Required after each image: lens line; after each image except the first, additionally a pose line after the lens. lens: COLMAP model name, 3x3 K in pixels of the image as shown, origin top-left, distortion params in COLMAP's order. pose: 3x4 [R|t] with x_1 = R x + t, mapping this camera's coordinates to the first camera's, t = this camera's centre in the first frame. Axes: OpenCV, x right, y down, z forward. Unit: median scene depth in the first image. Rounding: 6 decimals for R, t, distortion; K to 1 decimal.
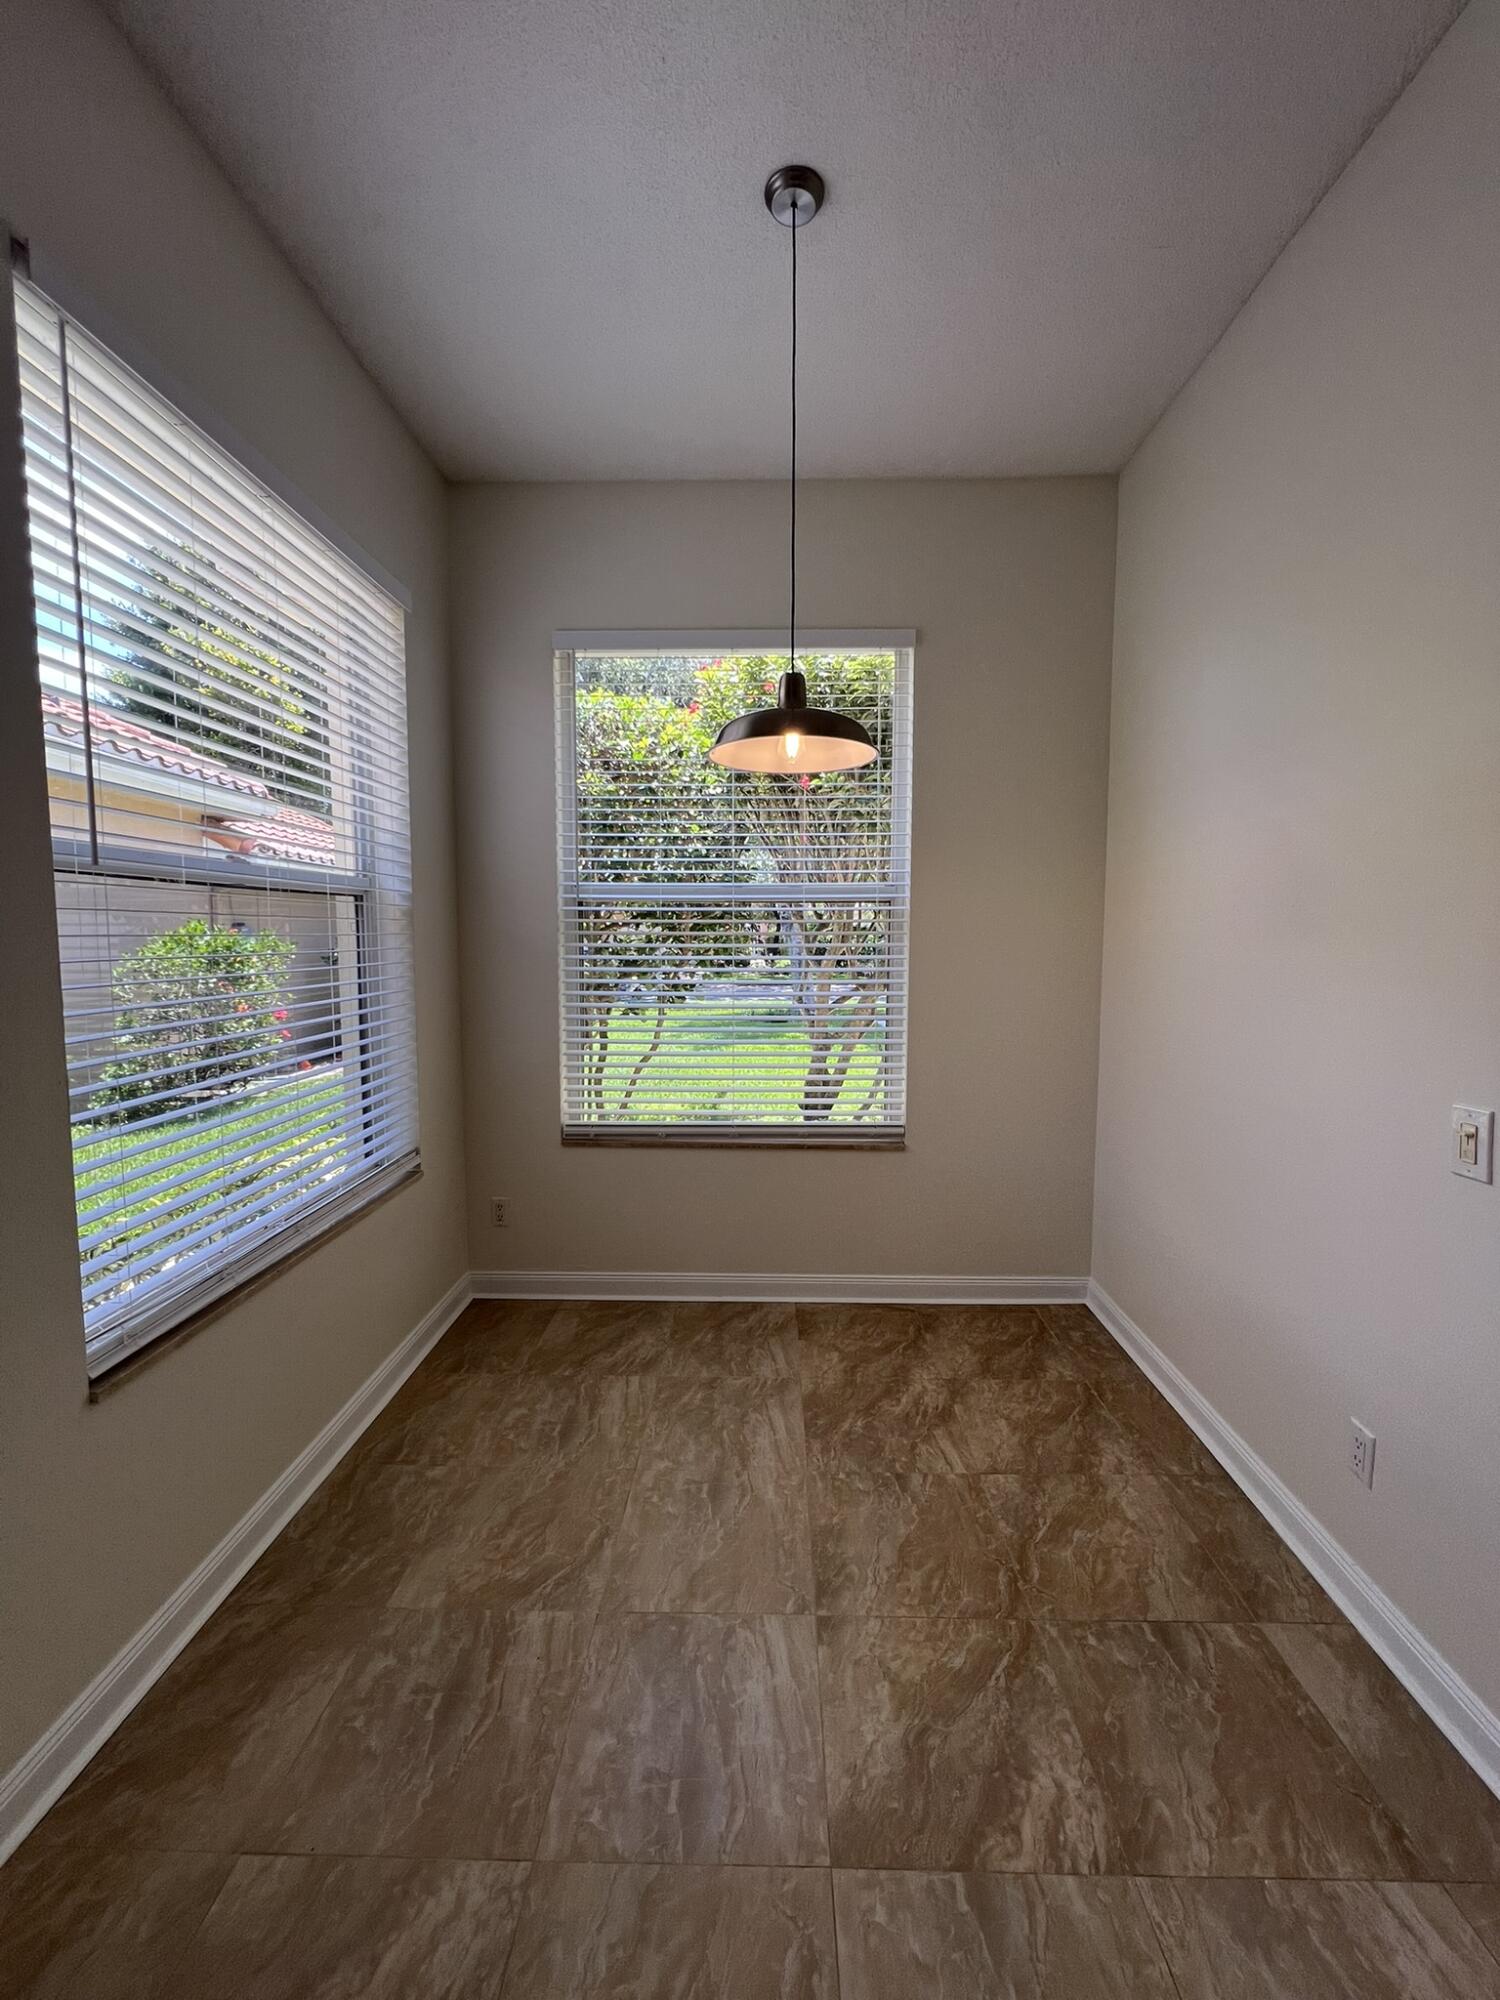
lens RADIAL K [[783.8, 0, 748.7], [0, 783.8, 999.8], [0, 0, 1]] dist [-0.012585, -0.000110]
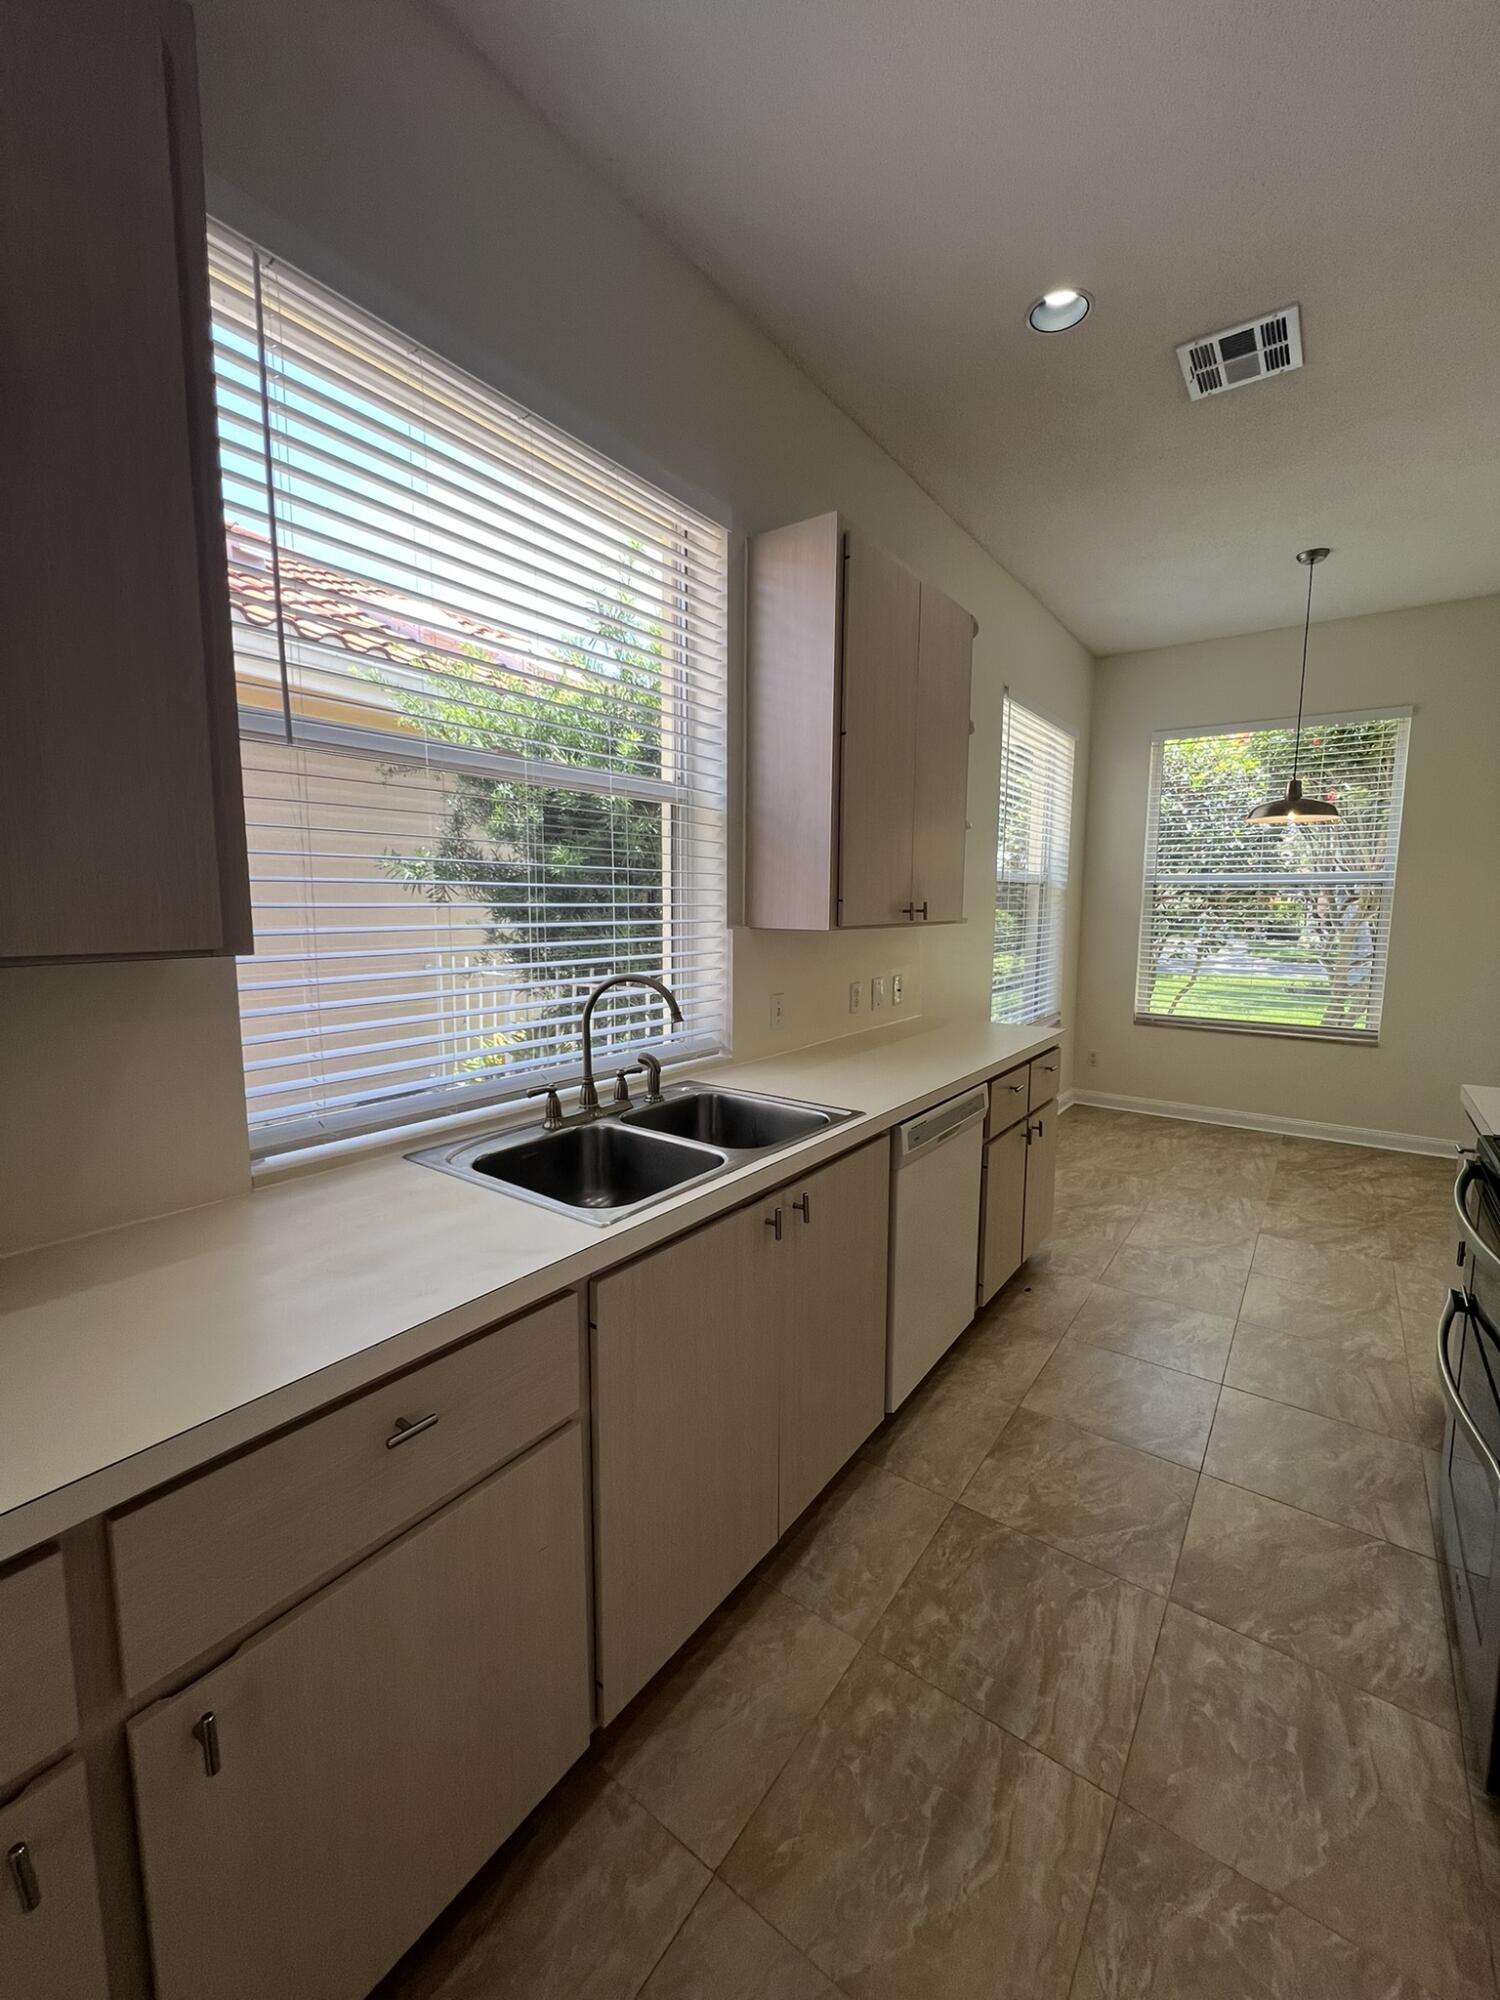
lens RADIAL K [[803.3, 0, 756.8], [0, 803.3, 997.7], [0, 0, 1]] dist [-0.002145, 0.000704]
pose [[0.826505, 0.071637, -0.558352, 0.076942], [-0.053486, 0.997376, 0.048790, 0.098688], [0.560382, -0.010461, 0.828168, -1.148203]]
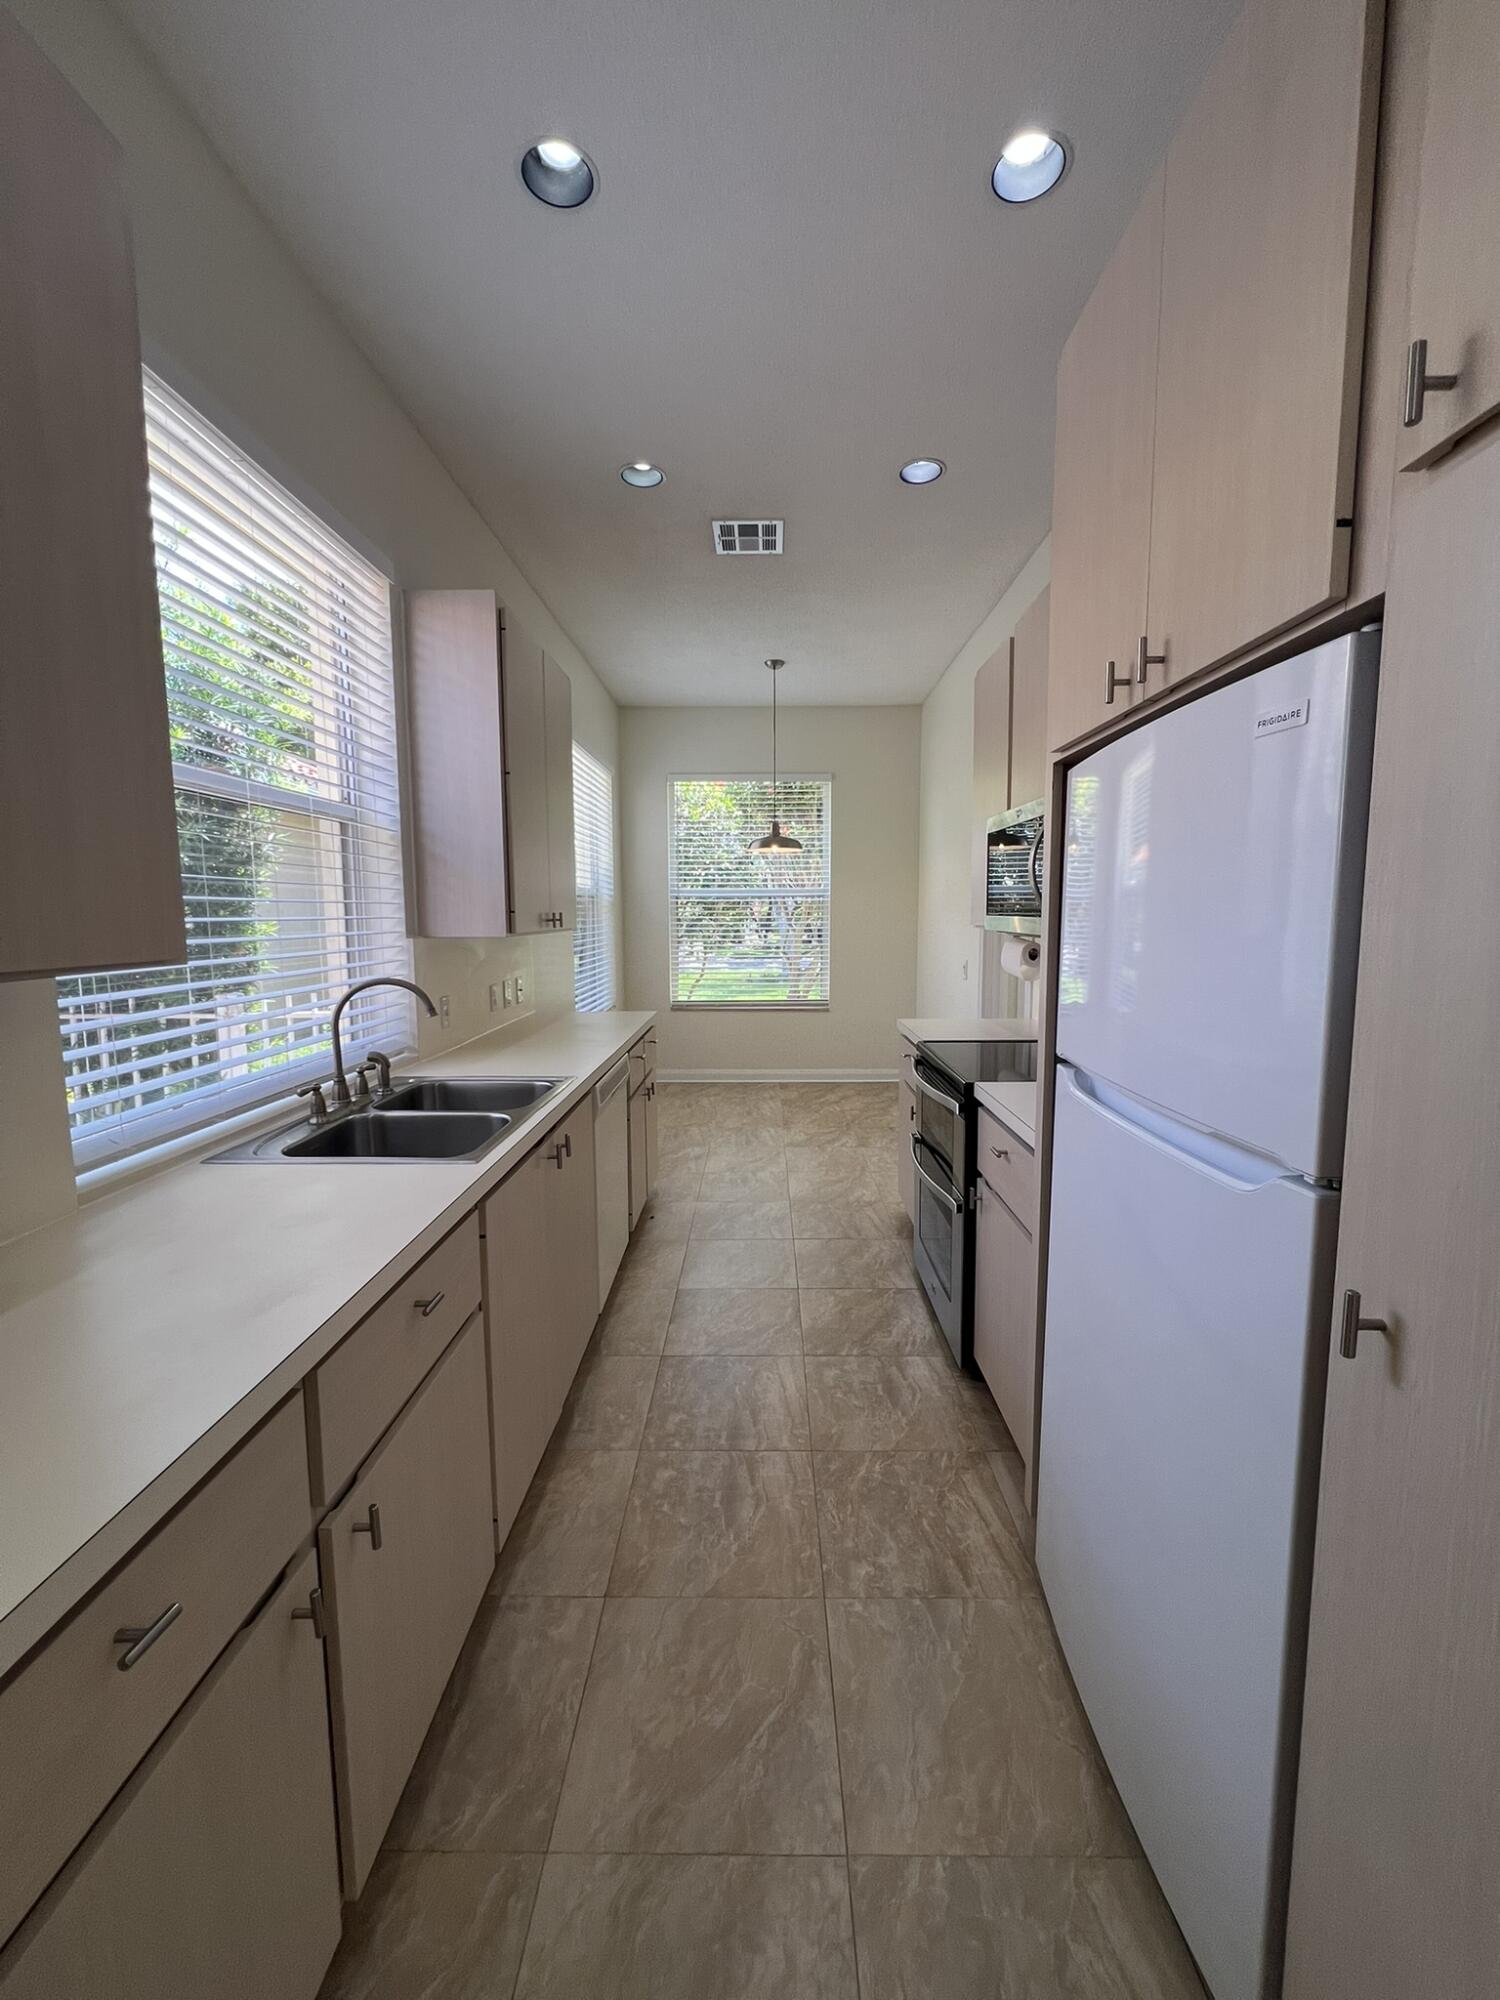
lens RADIAL K [[803.3, 0, 759.1], [0, 803.3, 997.6], [0, 0, 1]] dist [-0.002145, 0.000704]
pose [[0.999711, -0.005609, 0.023384, -0.054755], [0.005106, 0.999756, 0.021475, 0.123061], [-0.023499, -0.021349, 0.999496, -1.439251]]
